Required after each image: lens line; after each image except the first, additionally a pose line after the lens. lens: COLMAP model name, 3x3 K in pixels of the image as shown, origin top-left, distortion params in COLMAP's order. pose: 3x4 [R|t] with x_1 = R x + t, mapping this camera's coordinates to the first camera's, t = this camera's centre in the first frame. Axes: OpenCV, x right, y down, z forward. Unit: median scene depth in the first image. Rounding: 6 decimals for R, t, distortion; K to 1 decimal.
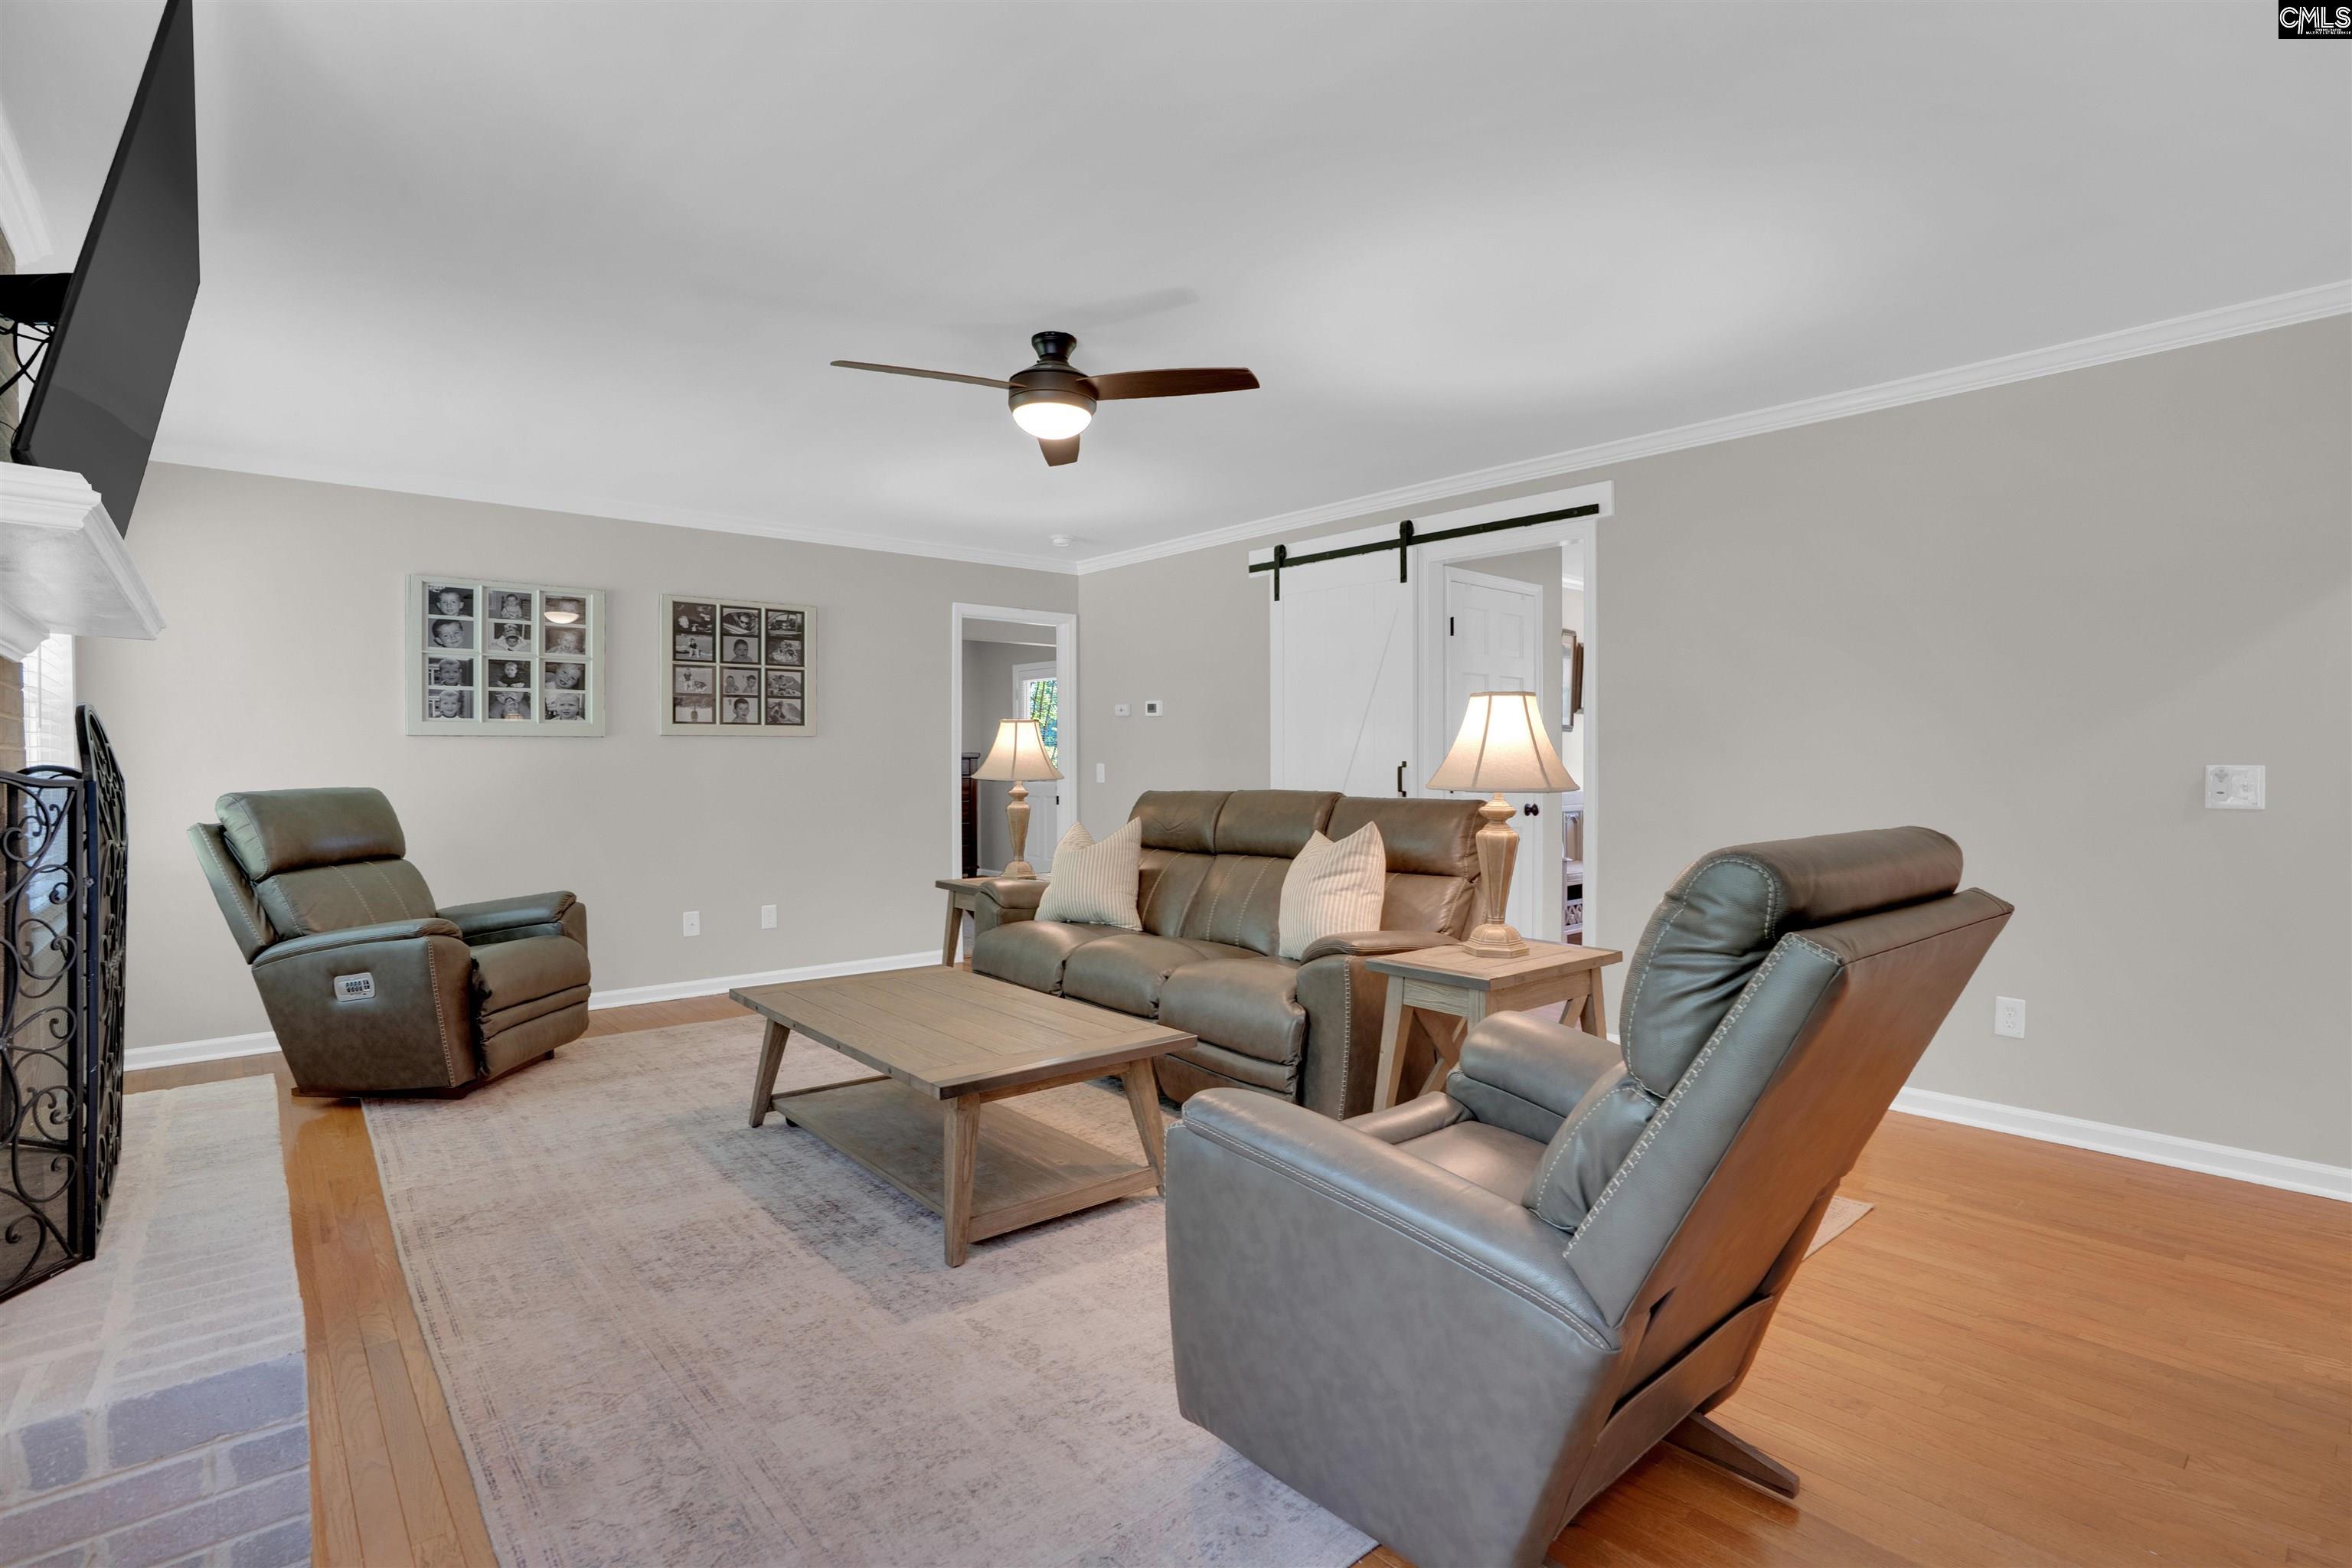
lens RADIAL K [[1147.7, 0, 1293.5], [0, 1147.7, 788.7], [0, 0, 1]] dist [-0.062717, 0.000052]
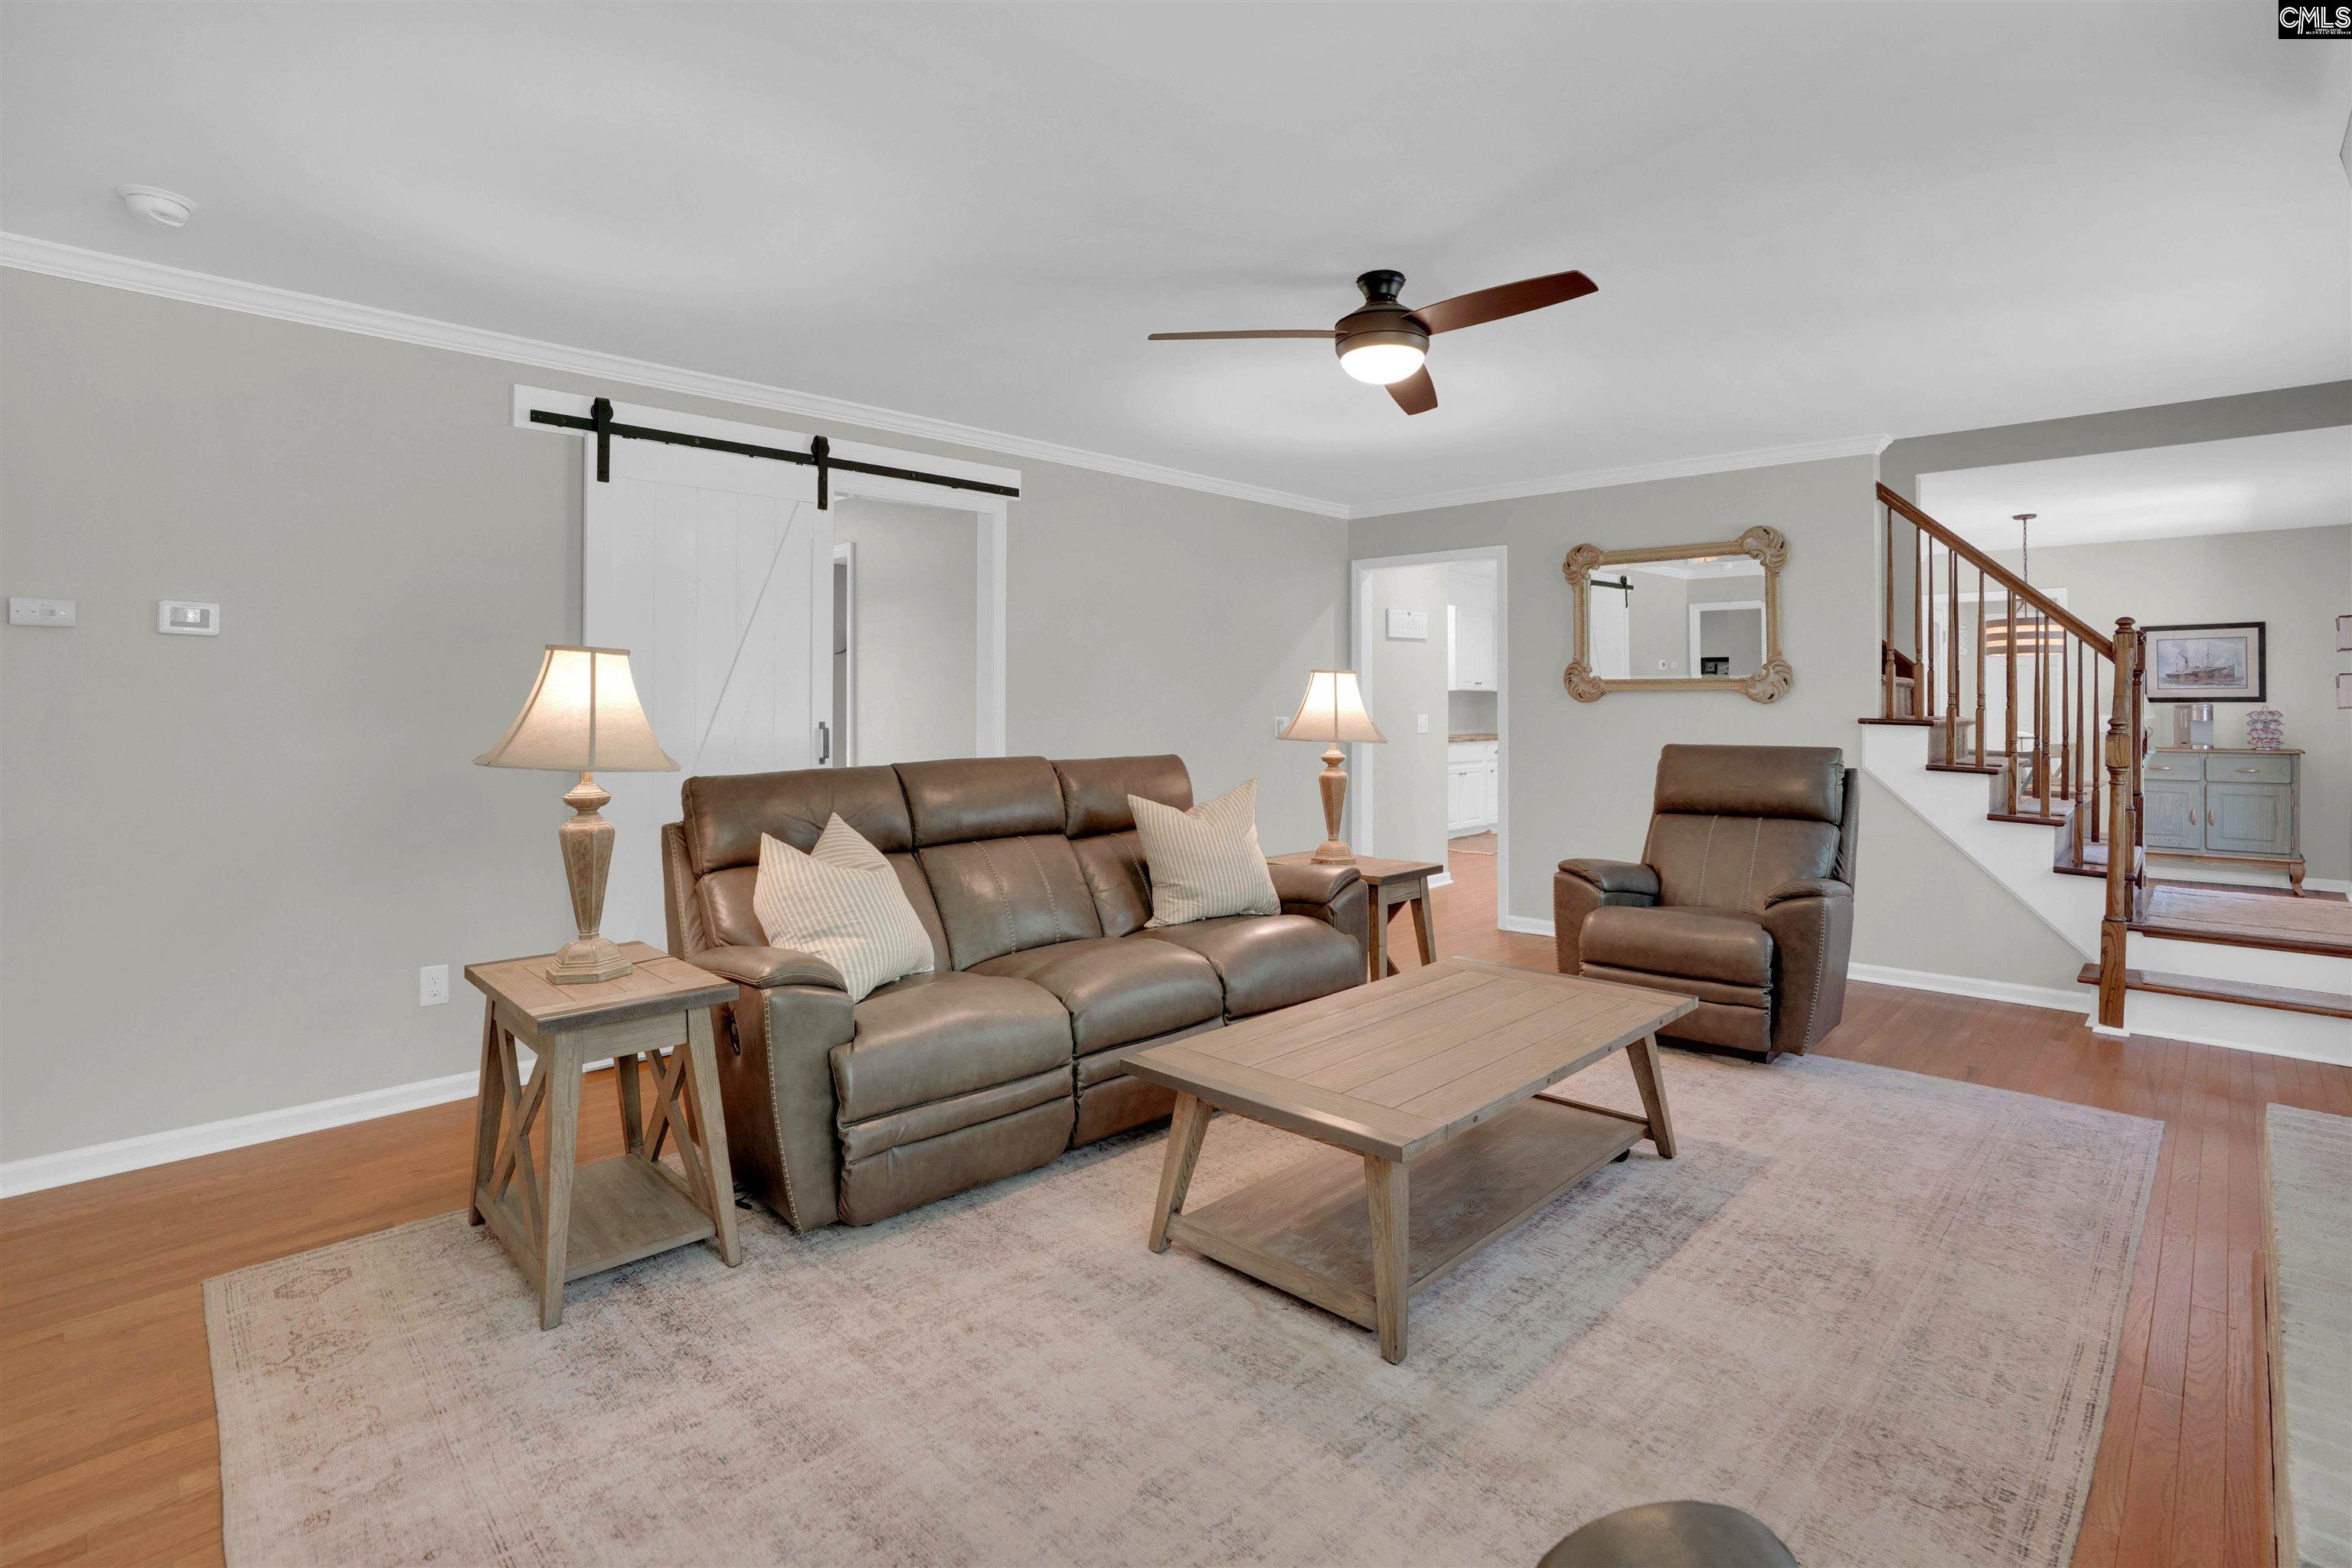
lens RADIAL K [[1108.8, 0, 1175.8], [0, 1108.8, 697.6], [0, 0, 1]] dist [-0.047034, 0.000852]
pose [[-0.019579, 0.011047, 0.999747, -1.171997], [0.029781, 0.999502, -0.010461, -0.043944], [-0.999365, 0.029569, -0.019898, 1.255048]]
